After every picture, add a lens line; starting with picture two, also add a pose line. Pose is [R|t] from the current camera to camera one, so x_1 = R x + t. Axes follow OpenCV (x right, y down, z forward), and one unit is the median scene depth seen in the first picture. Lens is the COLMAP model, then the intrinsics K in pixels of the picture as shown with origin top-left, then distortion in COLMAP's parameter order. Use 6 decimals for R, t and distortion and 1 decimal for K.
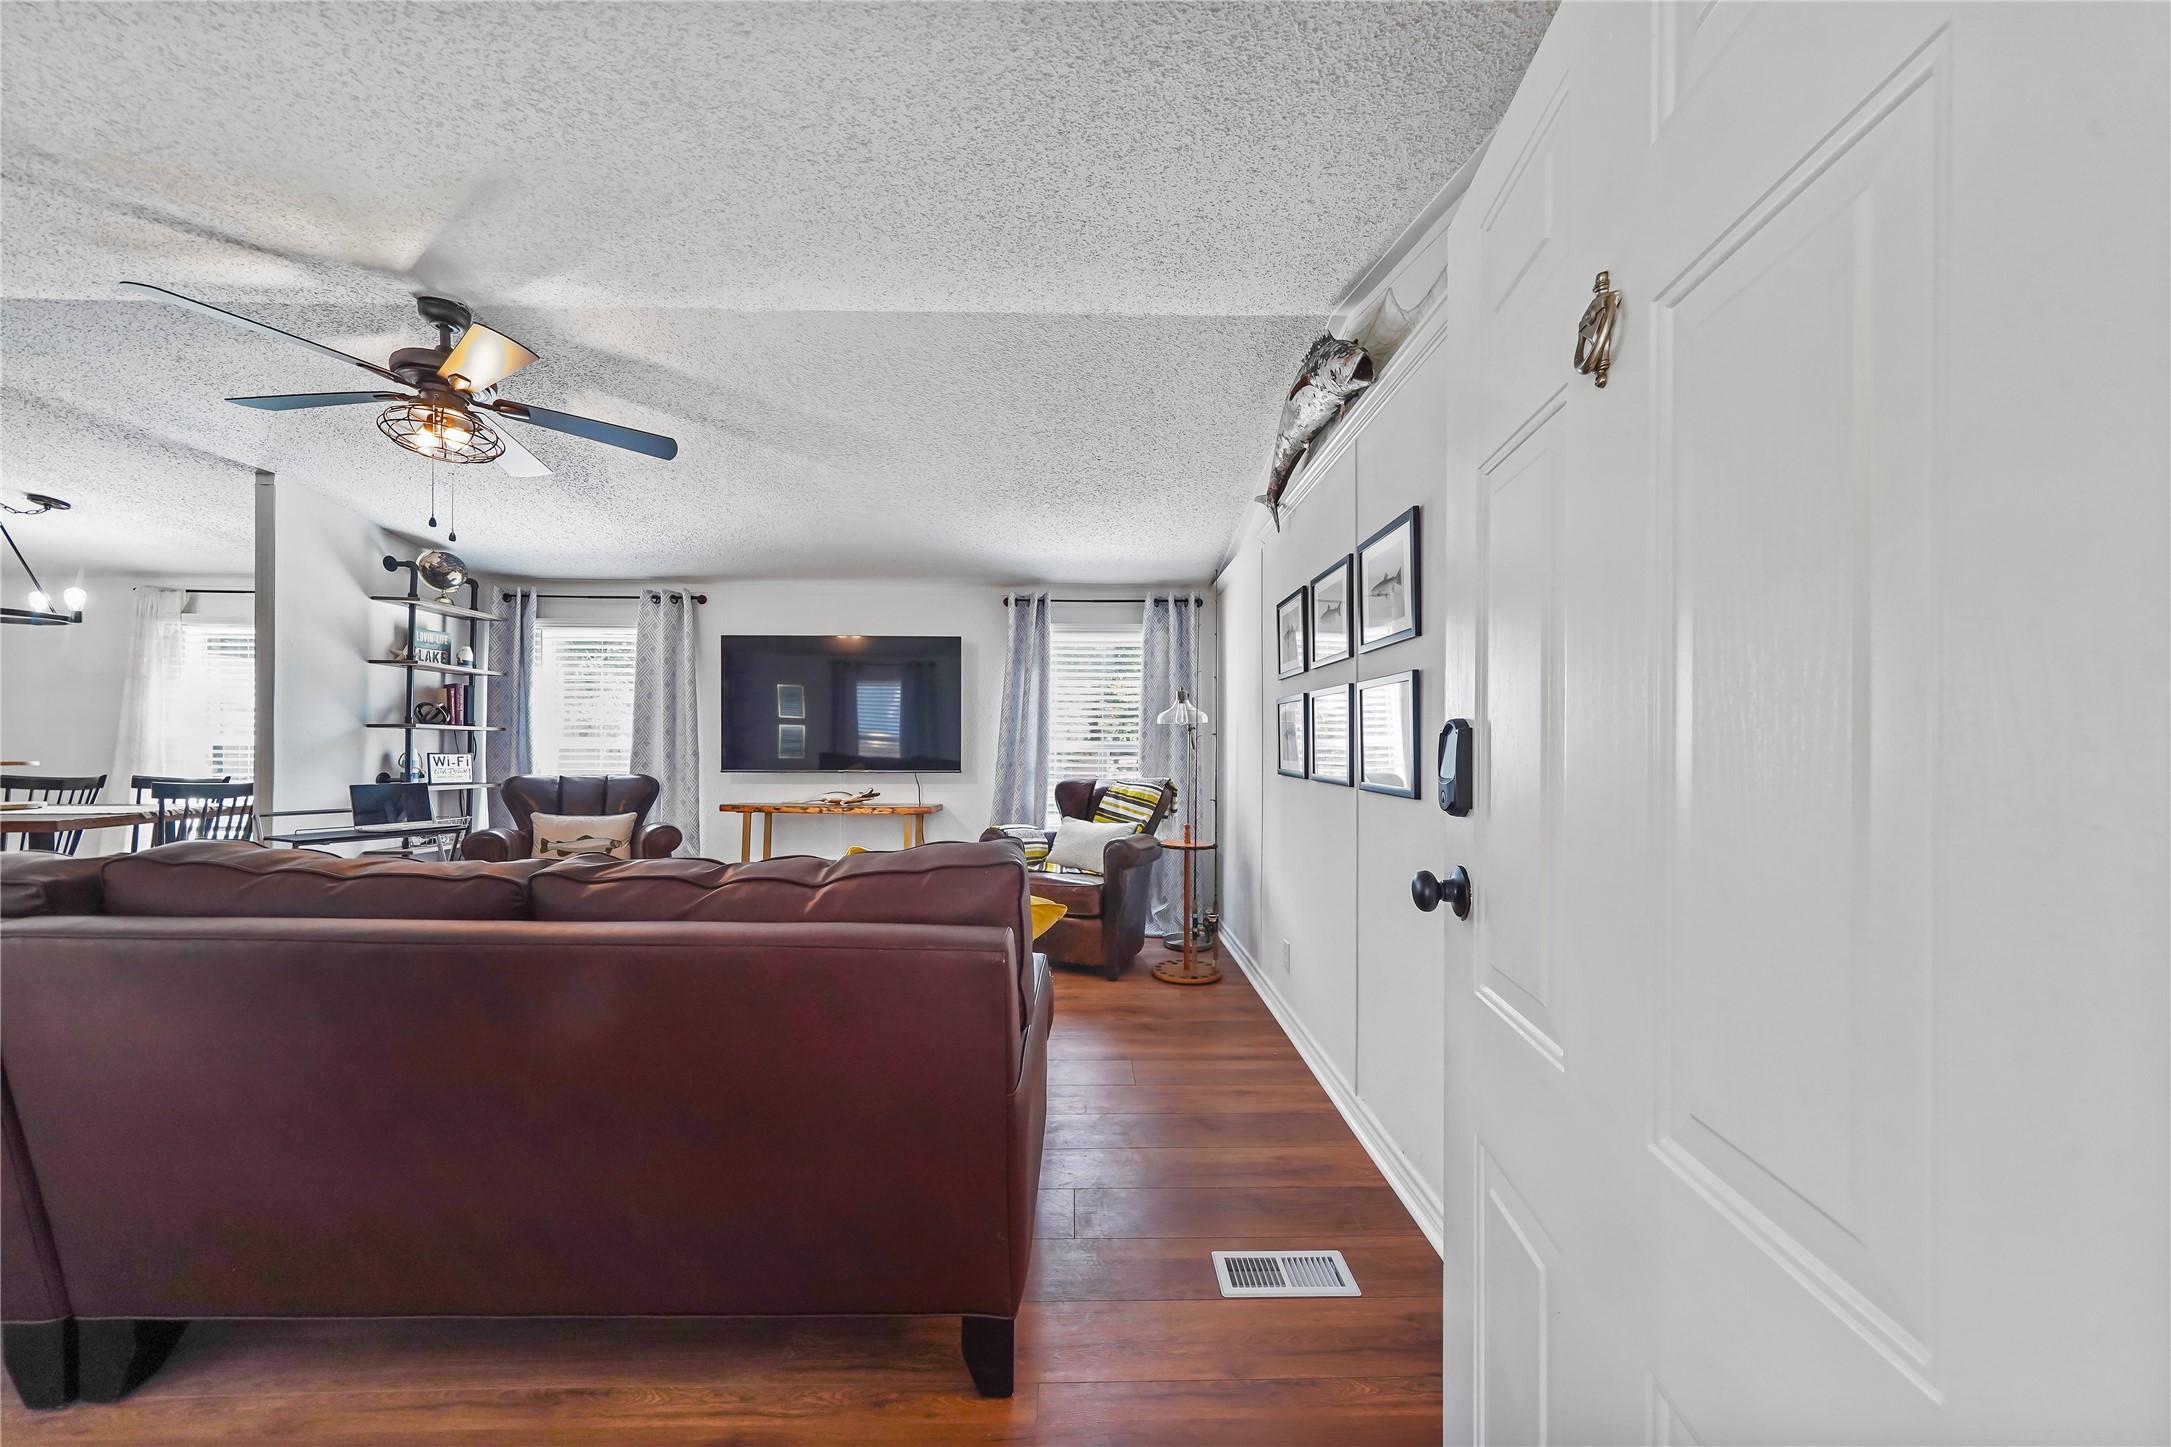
lens RADIAL K [[750.2, 0, 1107.9], [0, 750.2, 738.9], [0, 0, 1]] dist [-0.000508, 0.000213]
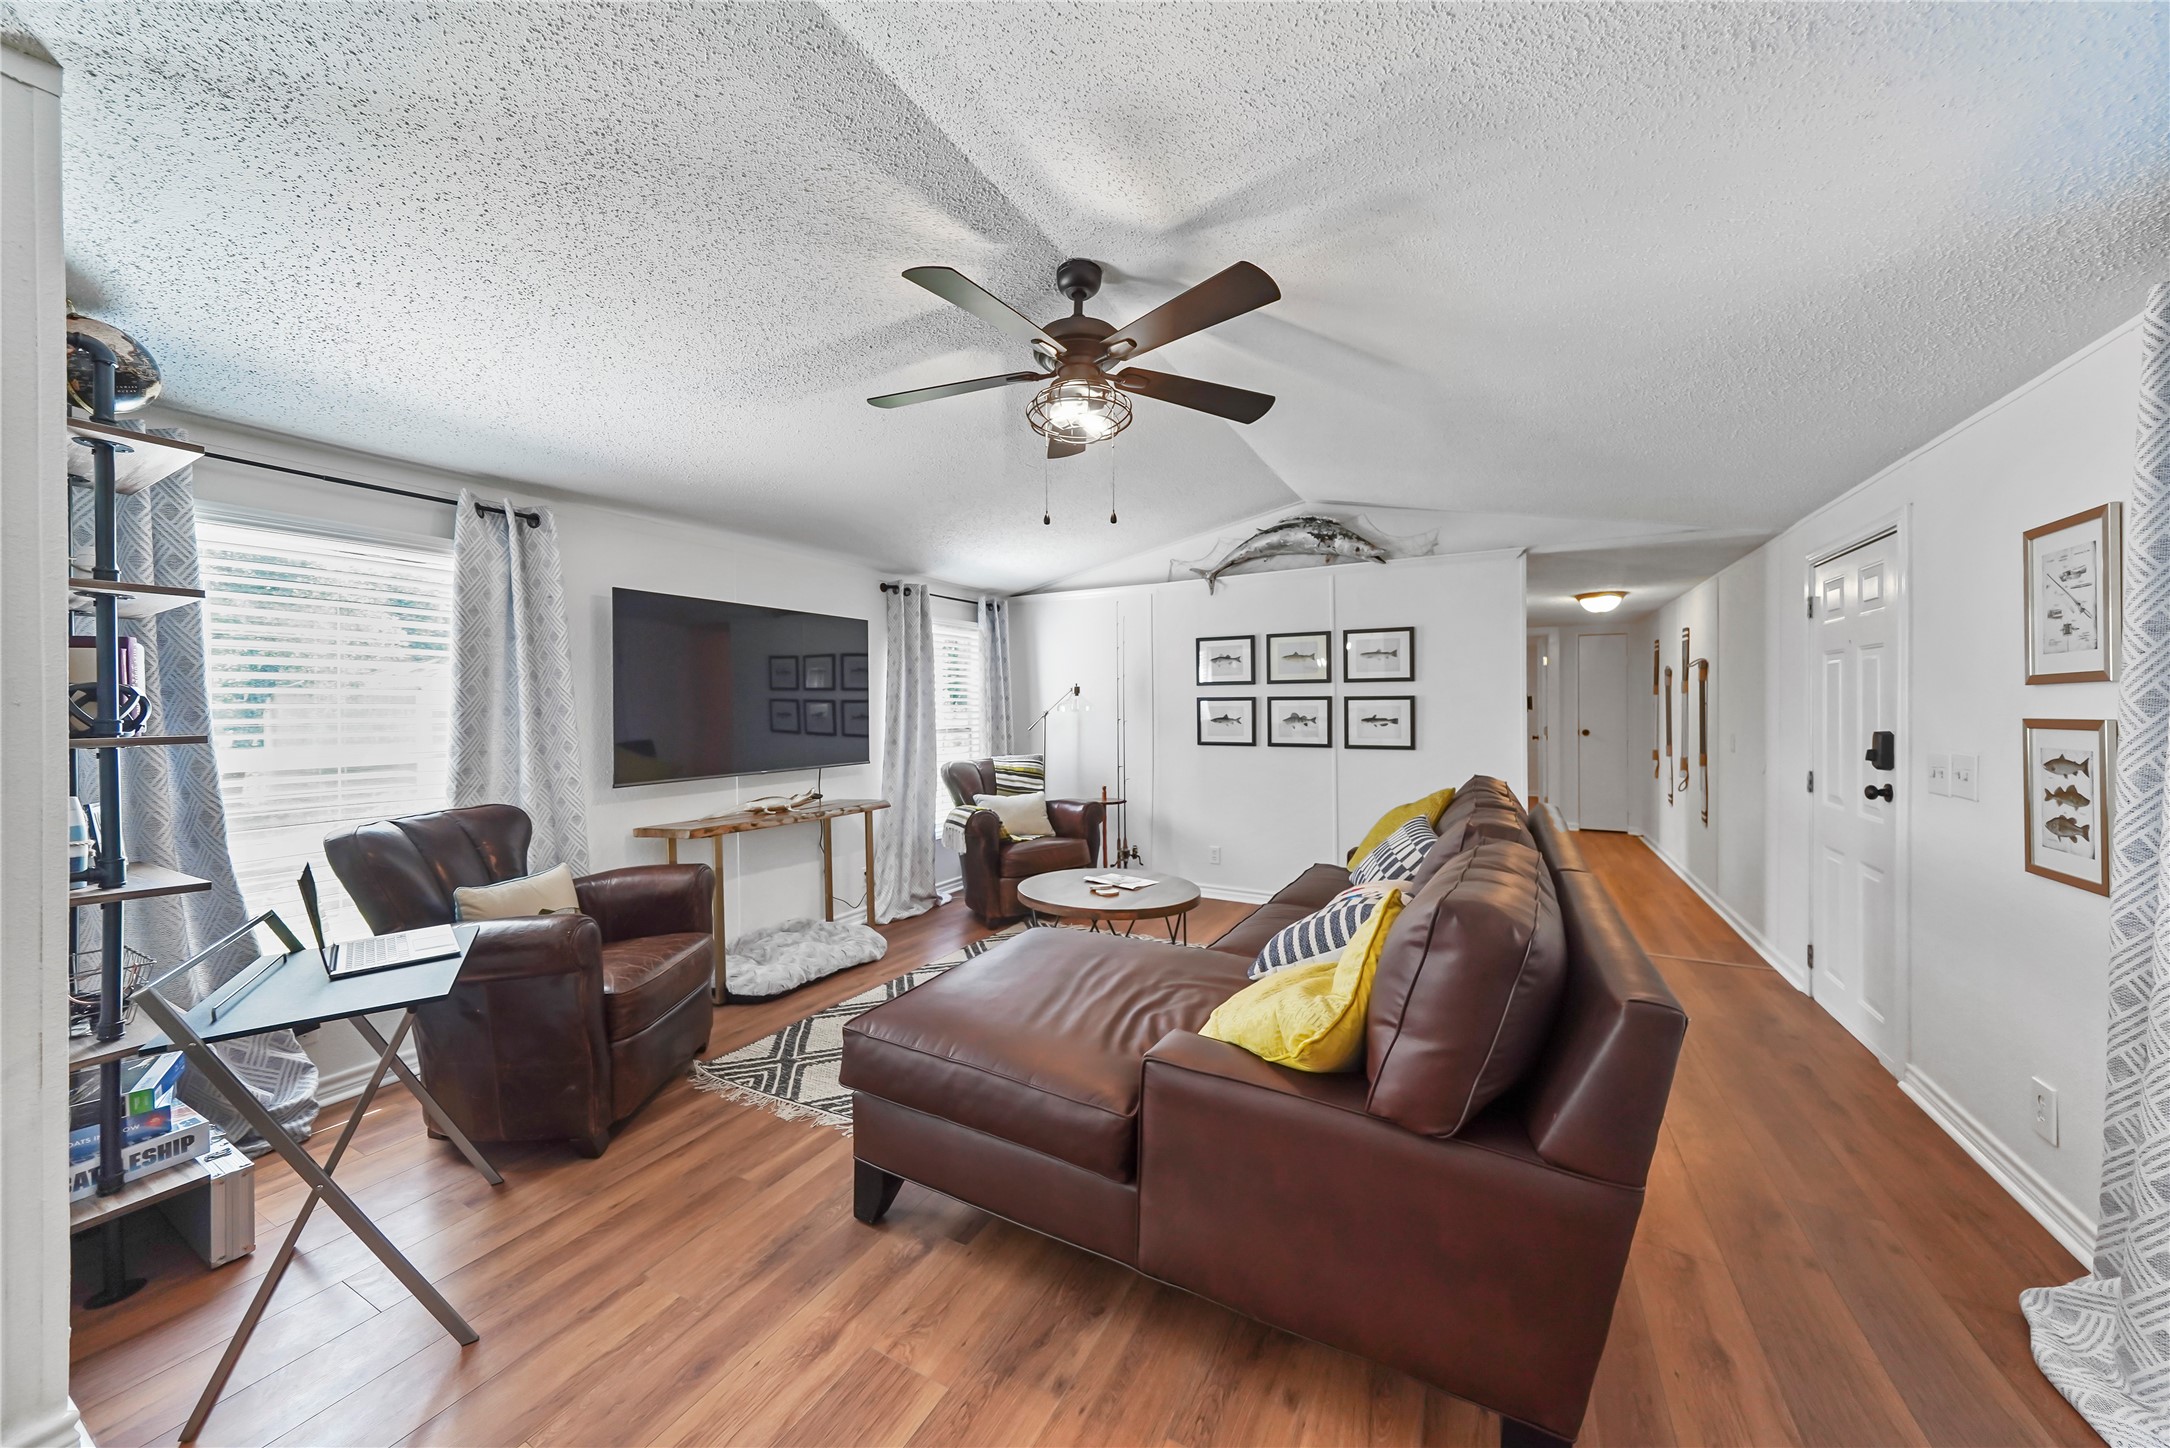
lens RADIAL K [[749.8, 0, 1080.0], [0, 749.8, 713.0], [0, 0, 1]] dist [-0.000508, 0.000213]
pose [[0.505763, -0.015452, 0.862534, -0.946258], [0.008109, 0.999881, 0.013157, -0.031937], [-0.862634, 0.000340, 0.505828, 0.304619]]
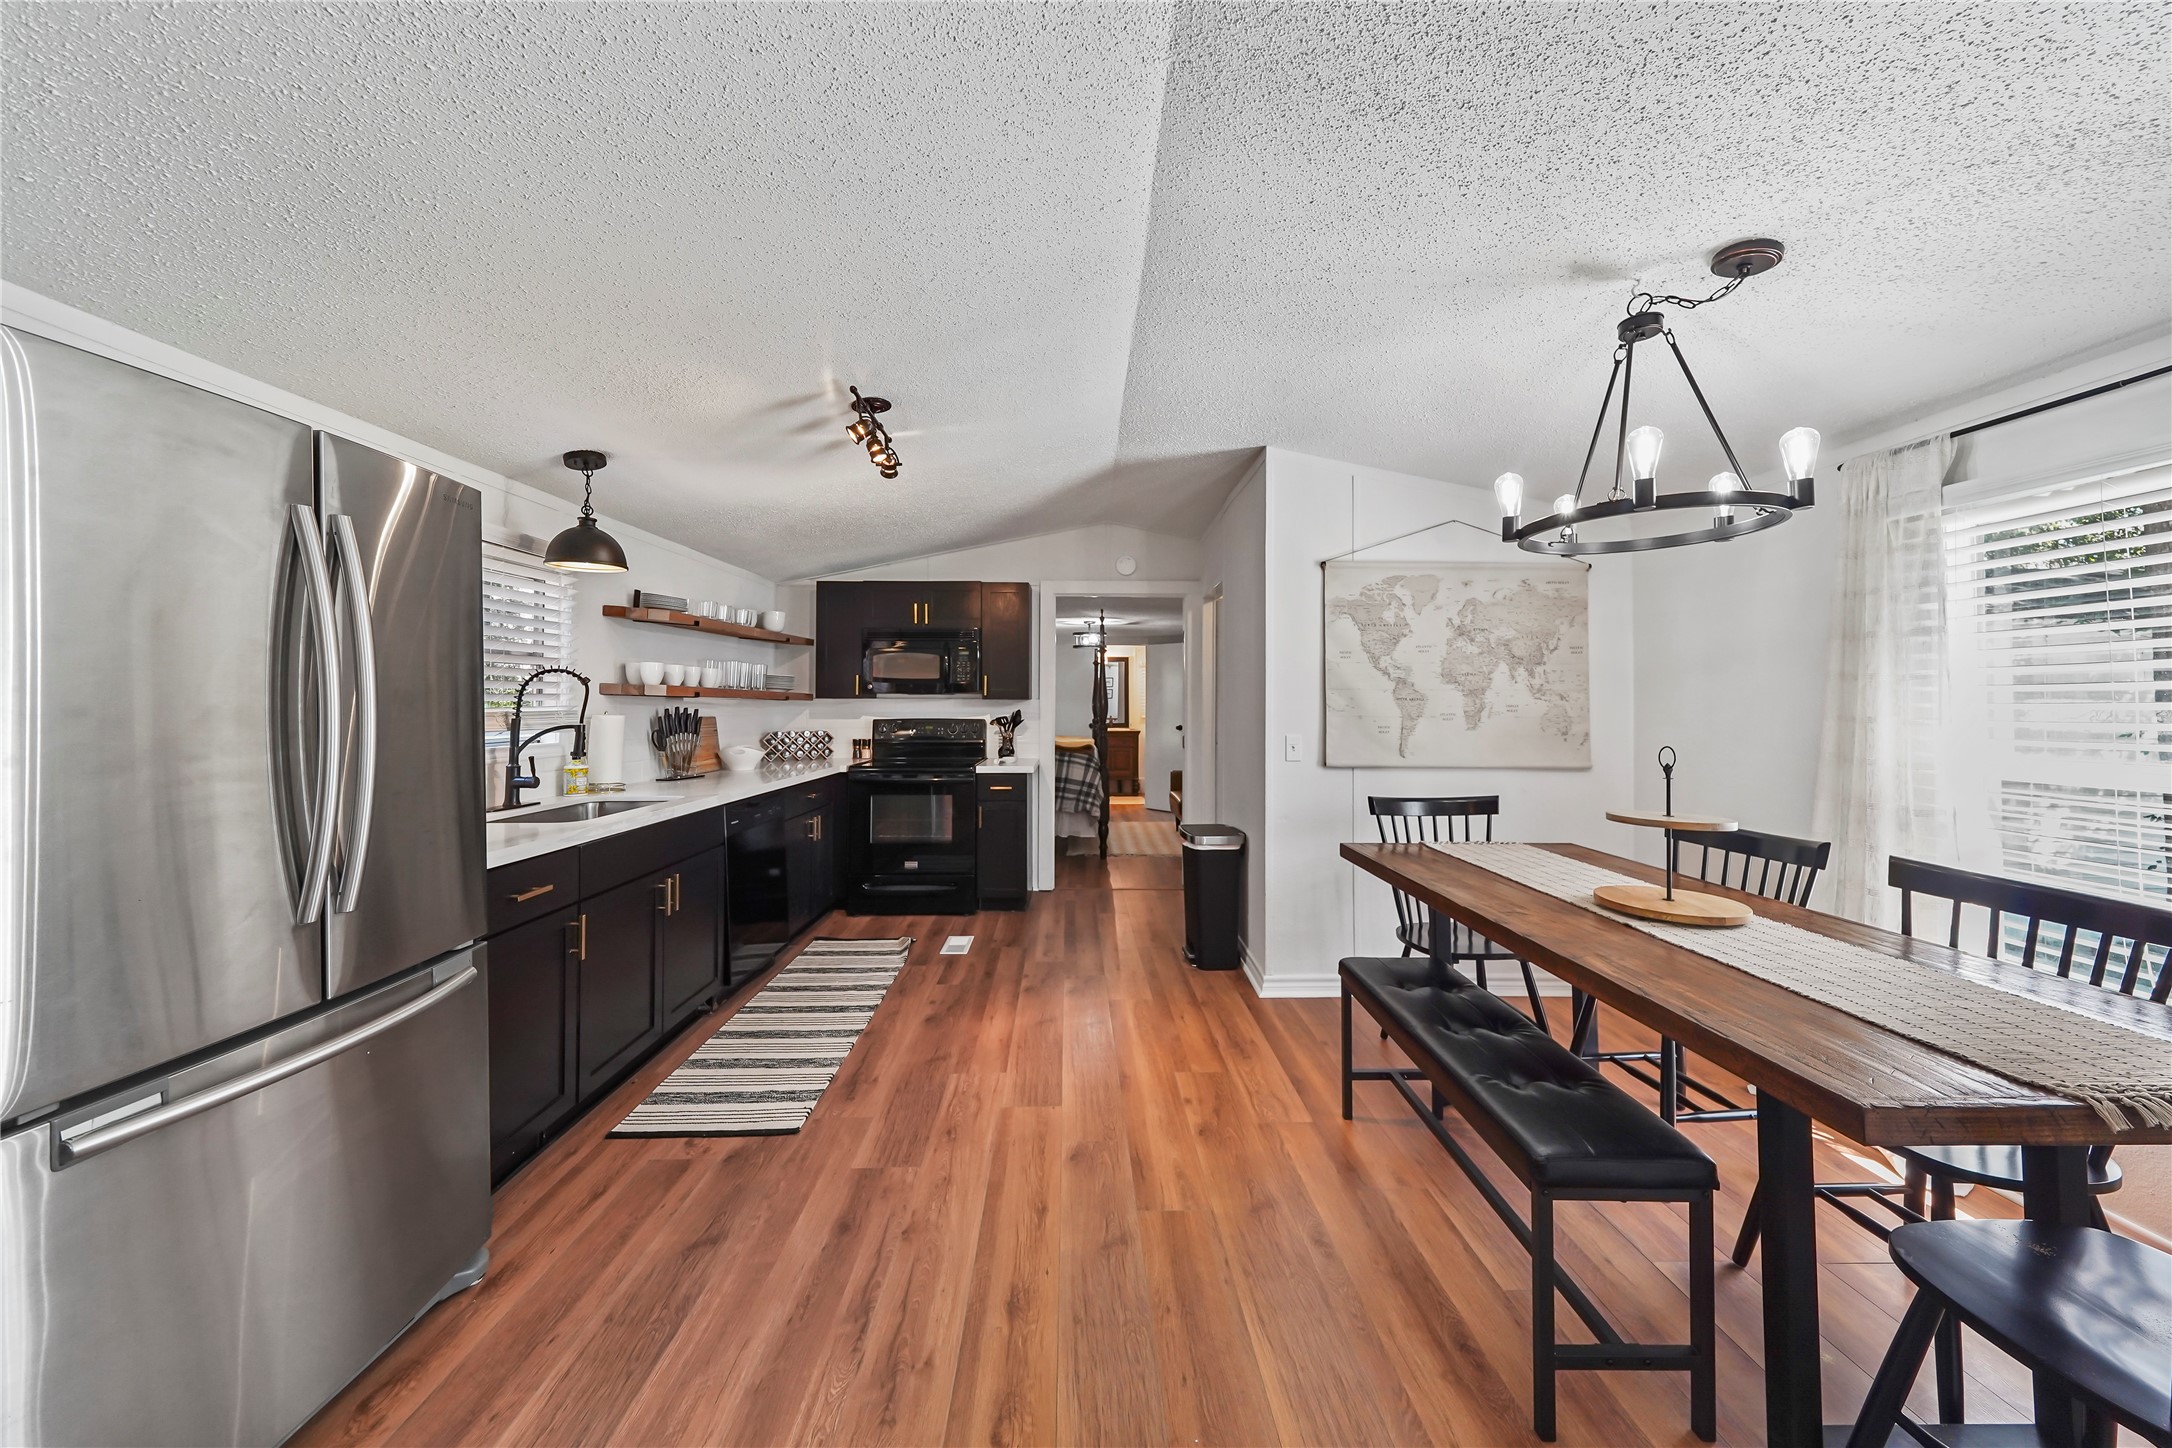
lens RADIAL K [[750.5, 0, 1088.2], [0, 750.5, 695.5], [0, 0, 1]] dist [-0.000508, 0.000213]
pose [[-0.008078, -0.018834, -0.999790, -0.833263], [-0.000725, 0.999822, -0.018829, -0.033876], [0.999967, 0.000572, -0.008090, 0.519201]]
